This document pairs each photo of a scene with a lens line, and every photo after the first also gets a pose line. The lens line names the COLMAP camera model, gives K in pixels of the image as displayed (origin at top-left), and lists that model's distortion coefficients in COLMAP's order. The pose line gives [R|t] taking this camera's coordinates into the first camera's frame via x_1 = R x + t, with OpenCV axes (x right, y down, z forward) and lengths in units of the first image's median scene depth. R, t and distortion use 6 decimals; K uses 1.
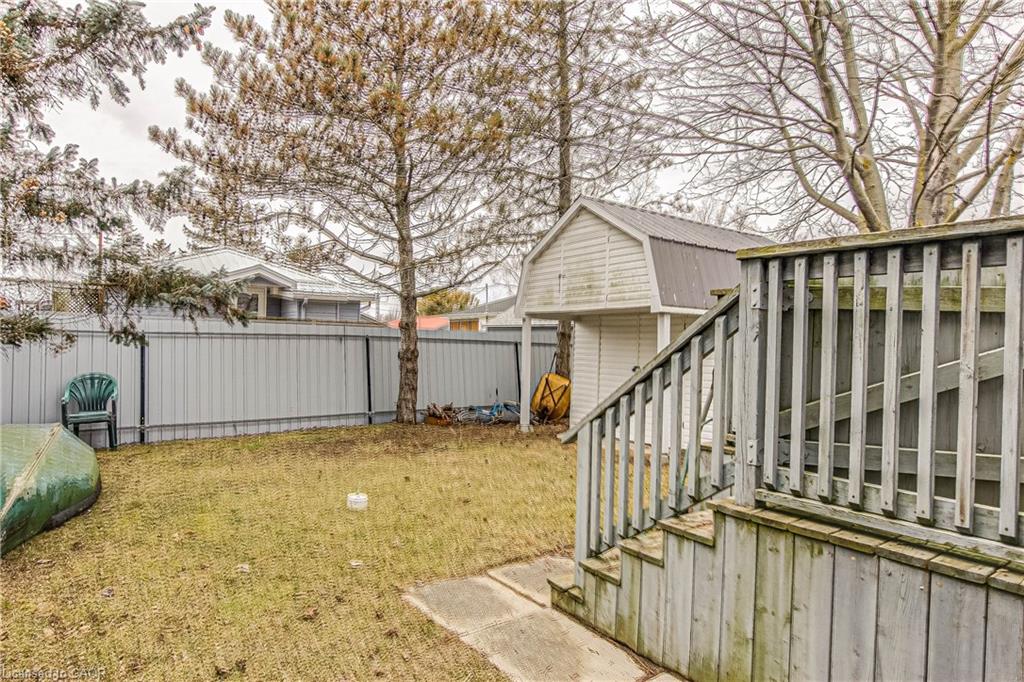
lens RADIAL K [[568.8, 0, 512.3], [0, 568.8, 346.1], [0, 0, 1]] dist [0.000096, 0.000002]
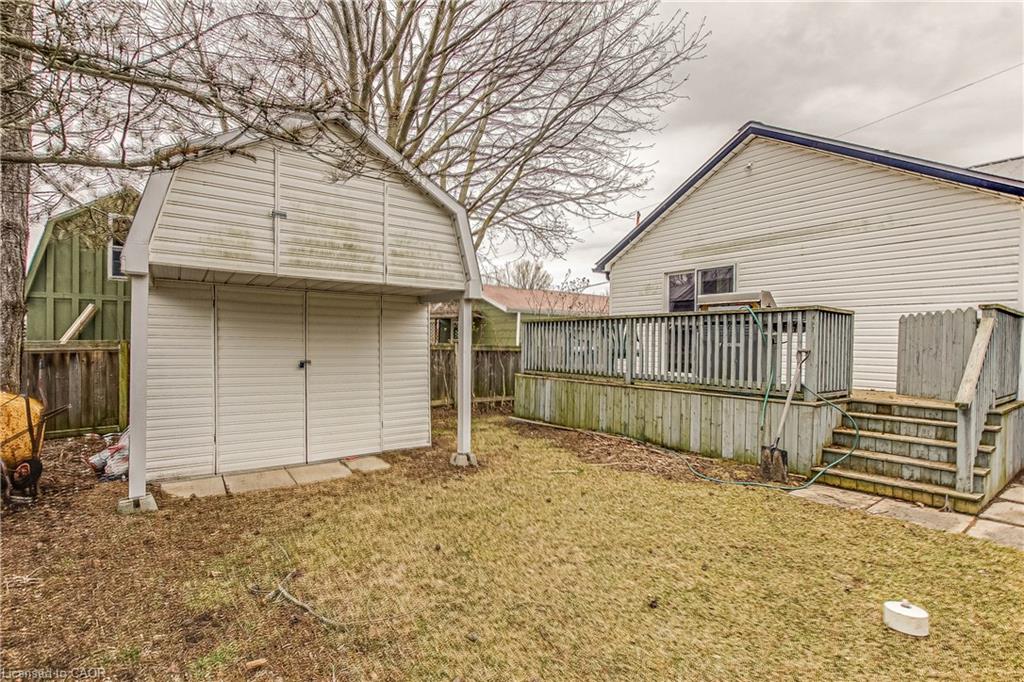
lens RADIAL K [[487.2, 0, 512.4], [0, 487.2, 343.6], [0, 0, 1]] dist [-0.005925, -0.000806]
pose [[0.016736, -0.018958, 0.999680, -0.461499], [-0.009906, 0.999768, 0.019126, -0.003409], [-0.999811, -0.010223, 0.016544, 0.835749]]
